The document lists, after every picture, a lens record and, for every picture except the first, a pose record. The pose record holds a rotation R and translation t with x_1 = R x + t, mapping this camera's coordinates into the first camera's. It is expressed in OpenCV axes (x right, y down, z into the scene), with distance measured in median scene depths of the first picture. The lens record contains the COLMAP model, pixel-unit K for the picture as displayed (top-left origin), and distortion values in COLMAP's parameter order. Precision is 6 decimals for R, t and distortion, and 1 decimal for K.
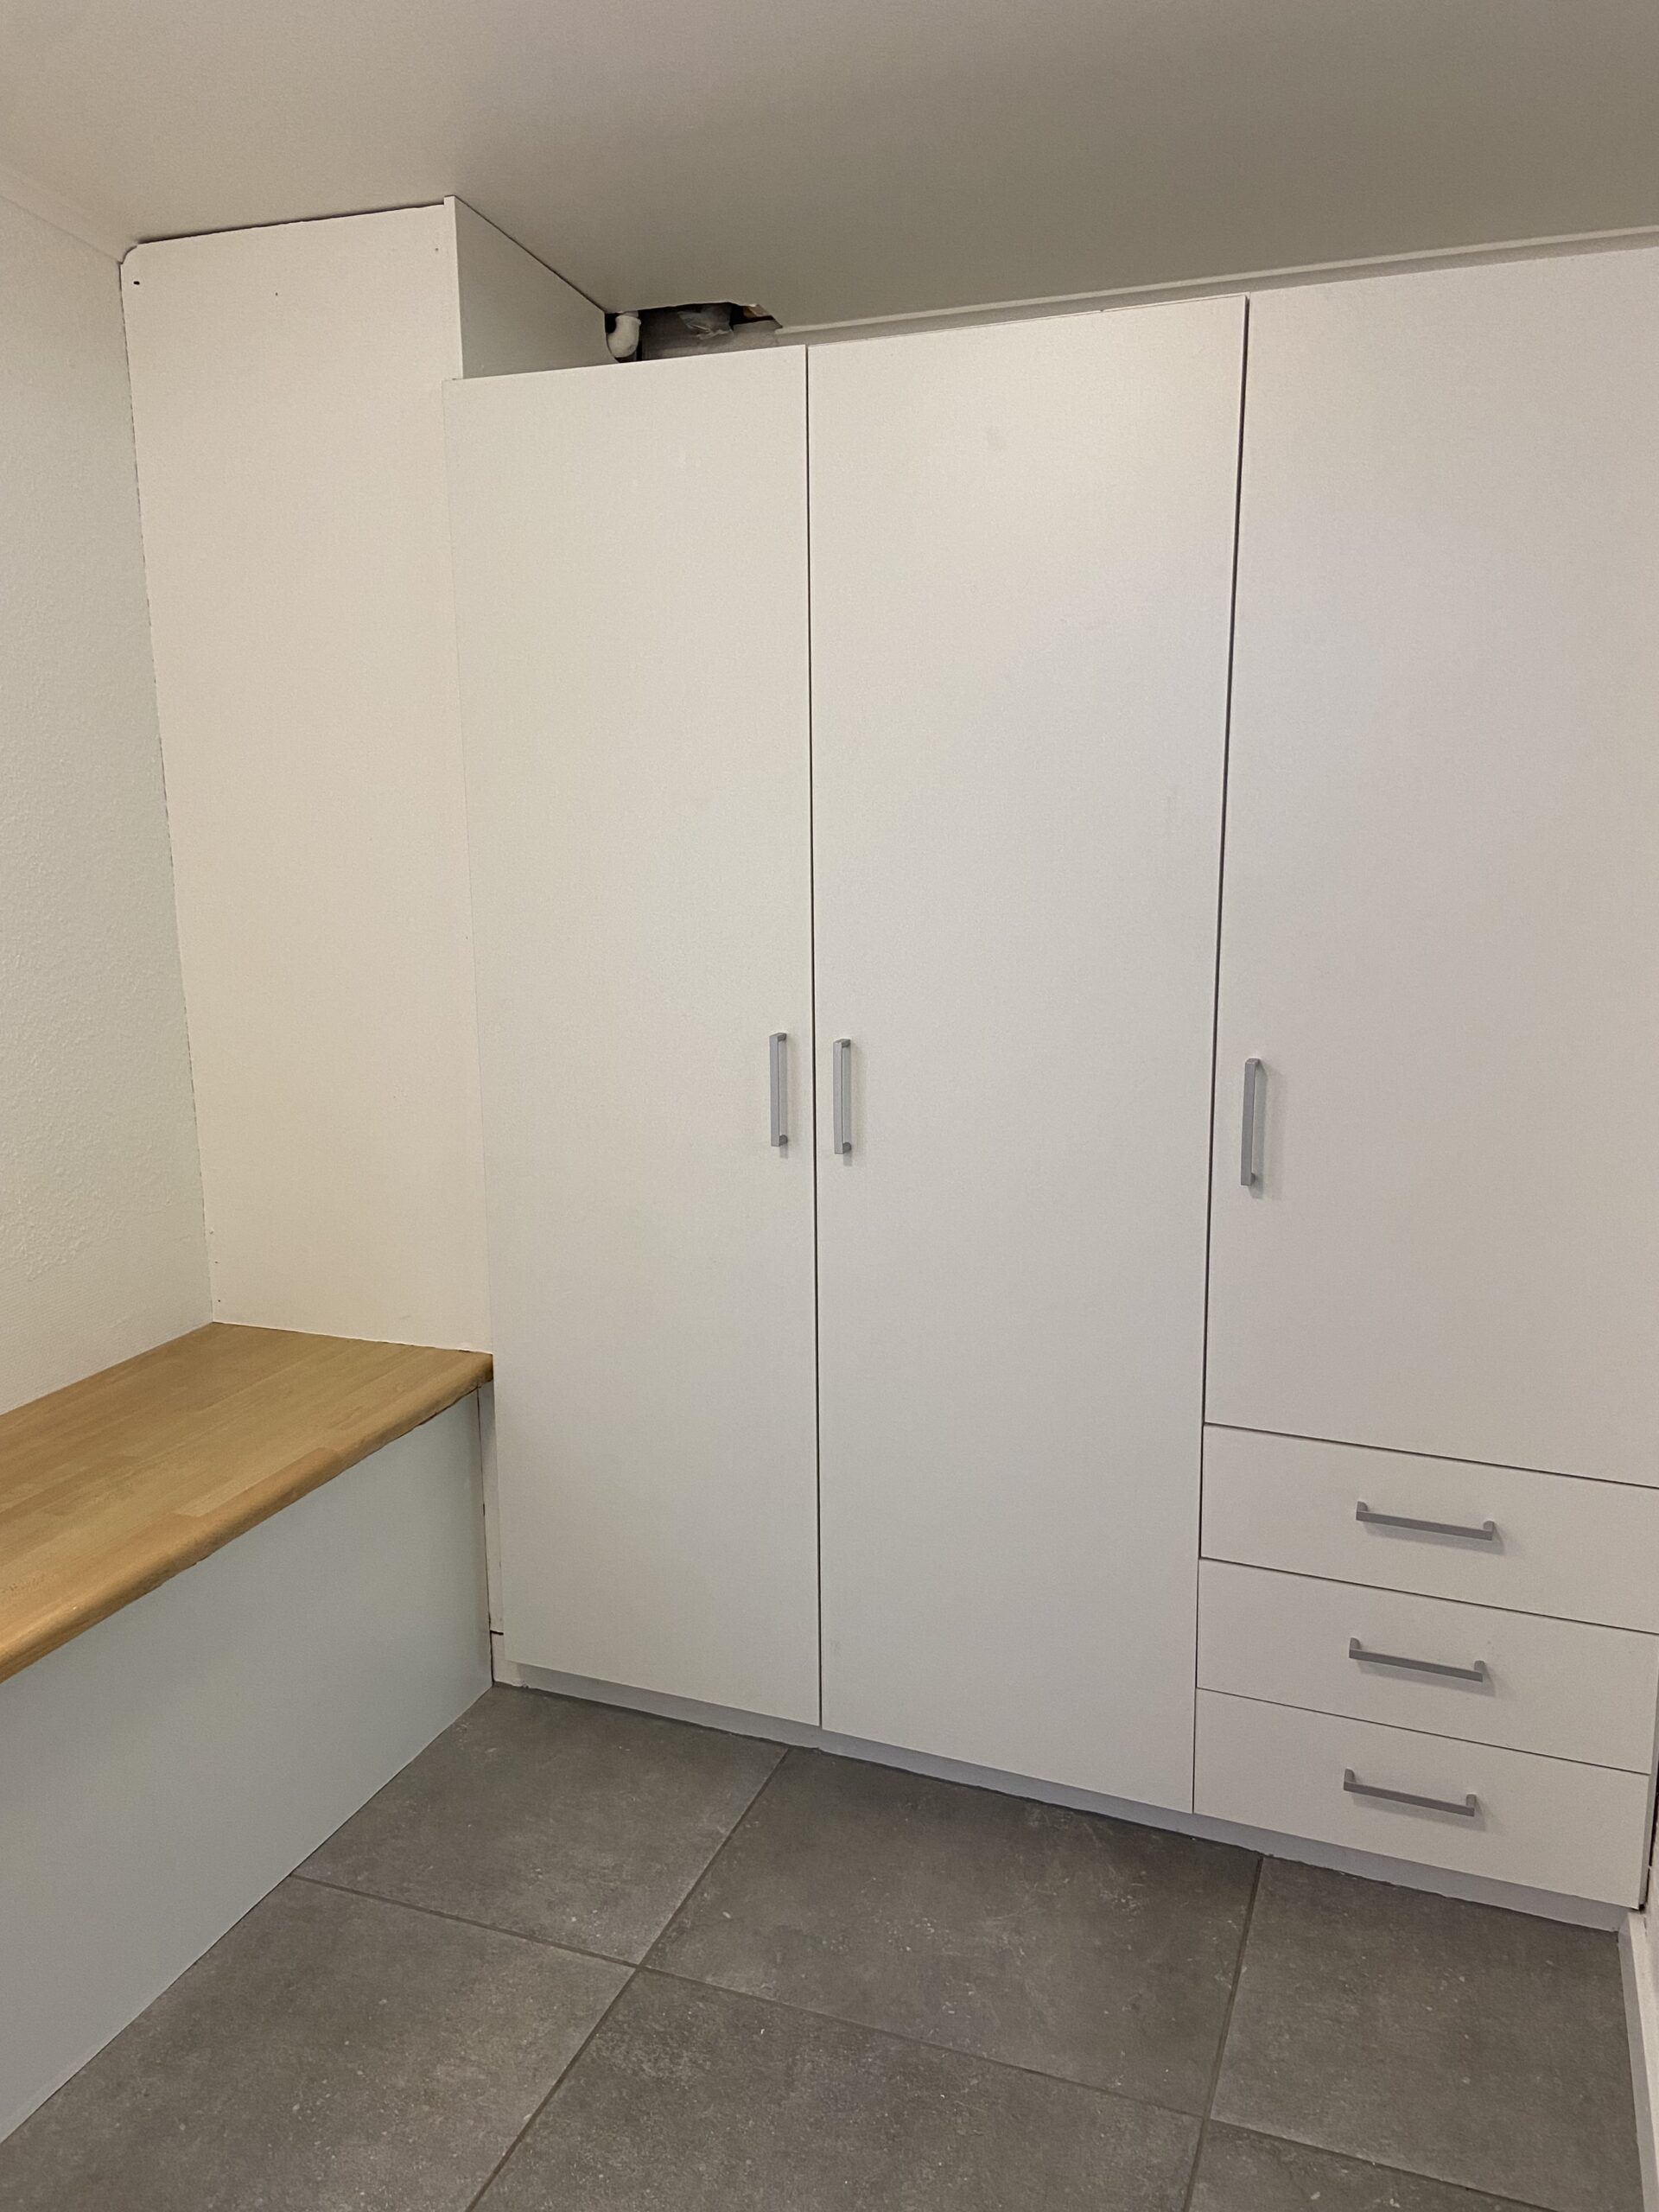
lens RADIAL K [[1639.4, 0, 847.5], [0, 1639.4, 1114.5], [0, 0, 1]] dist [0.125432, -0.160073]
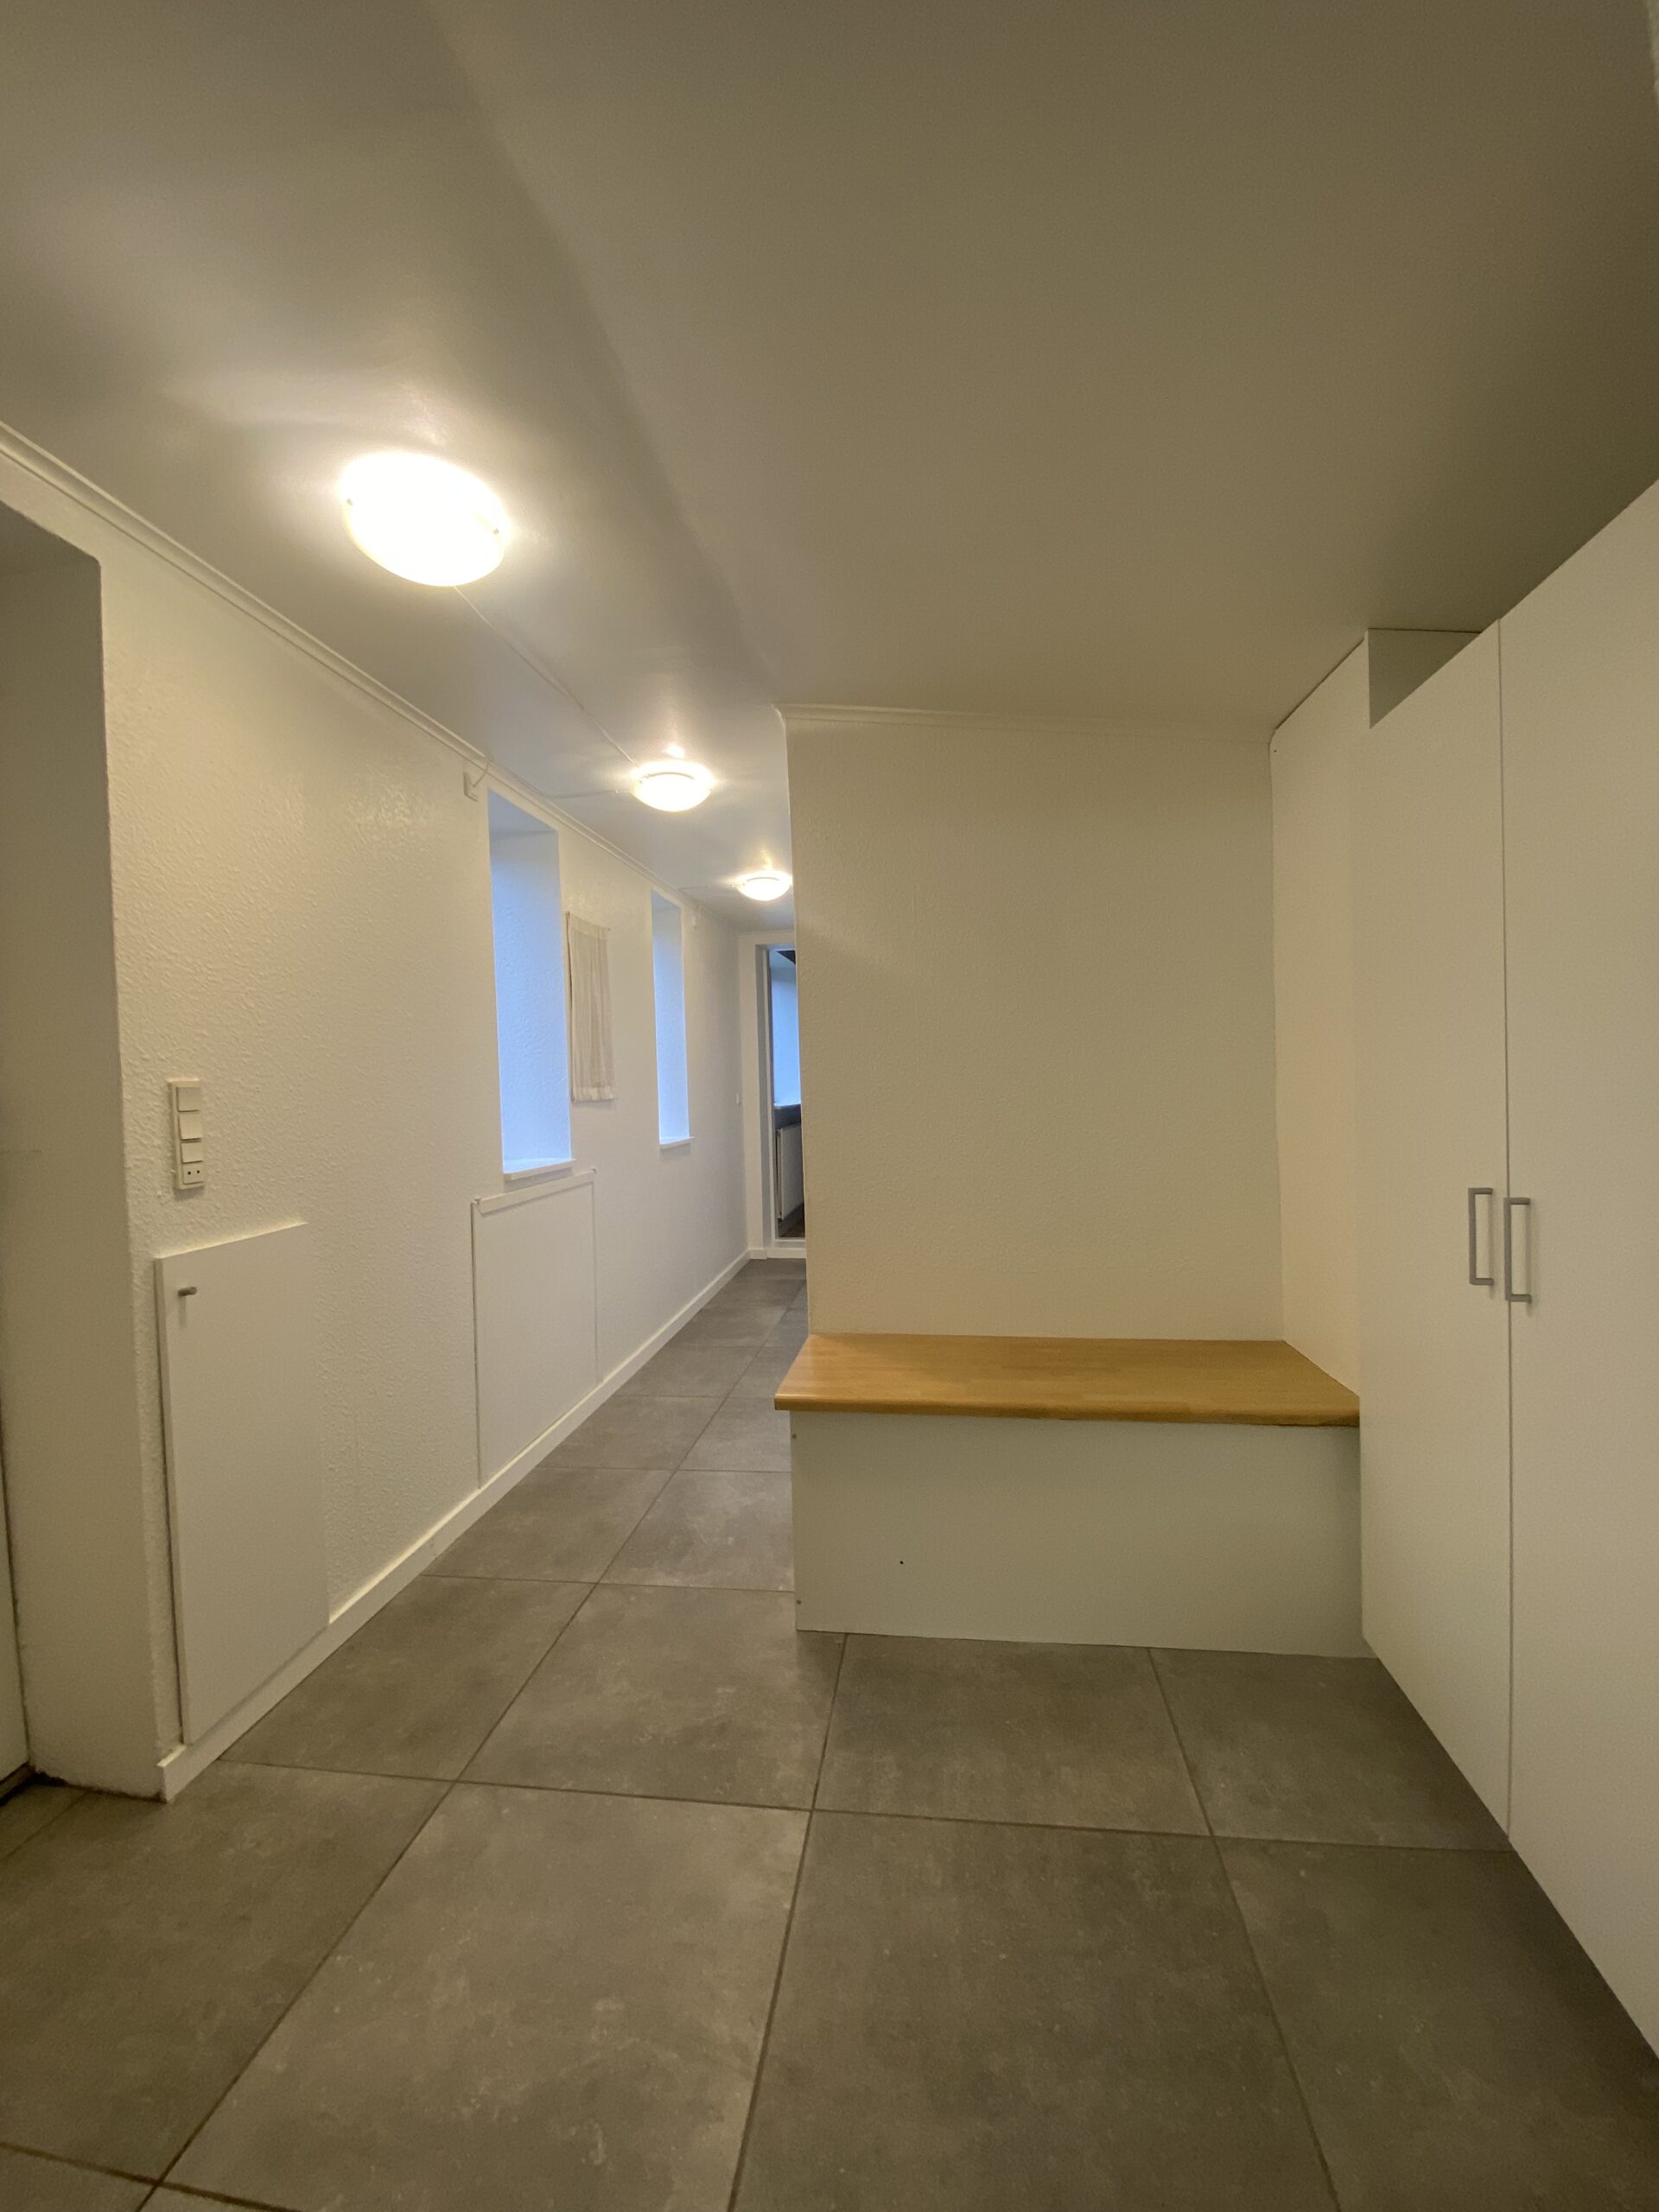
lens RADIAL K [[898.5, 0, 829.5], [0, 898.5, 1106.0], [0, 0, 1]] dist [0.018472, -0.020253]
pose [[0.223859, 0.022671, -0.974358, 0.498043], [-0.164279, 0.986303, -0.014795, -0.020867], [0.960676, 0.163379, 0.224517, 0.421304]]
